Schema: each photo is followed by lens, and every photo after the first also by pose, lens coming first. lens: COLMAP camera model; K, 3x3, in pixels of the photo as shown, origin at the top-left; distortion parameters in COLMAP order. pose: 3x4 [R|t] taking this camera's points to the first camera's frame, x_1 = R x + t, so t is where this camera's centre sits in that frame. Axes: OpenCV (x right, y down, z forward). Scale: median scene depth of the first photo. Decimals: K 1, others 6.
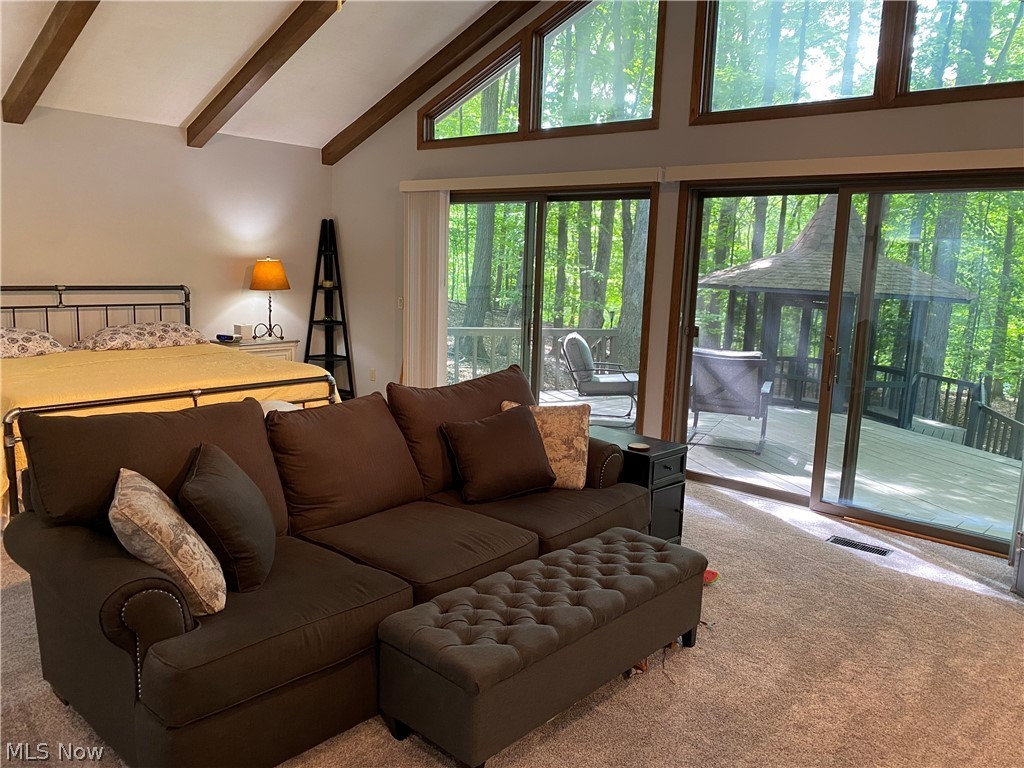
lens RADIAL K [[779.0, 0, 514.1], [0, 779.0, 379.1], [0, 0, 1]] dist [0.056916, -0.080355]
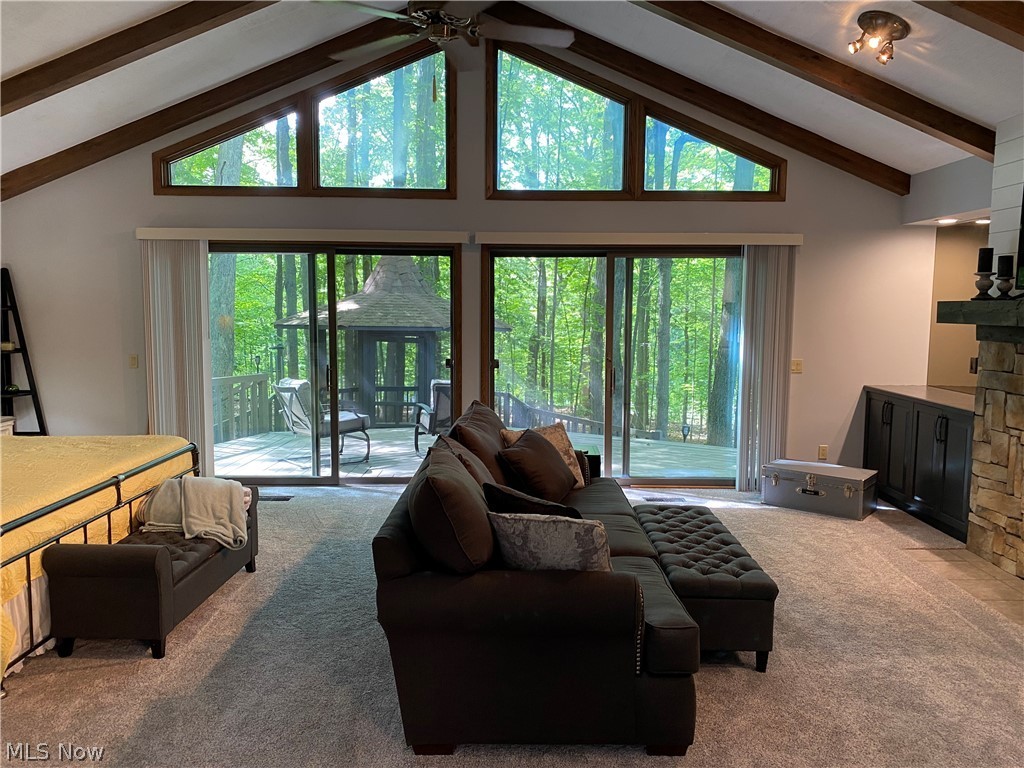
lens RADIAL K [[779.0, 0, 514.1], [0, 779.0, 379.1], [0, 0, 1]] dist [0.056916, -0.080355]
pose [[0.751884, -0.076138, 0.654884, -0.549589], [0.121438, 0.992307, -0.024058, -0.006479], [-0.648015, 0.097616, 0.755346, 0.067055]]
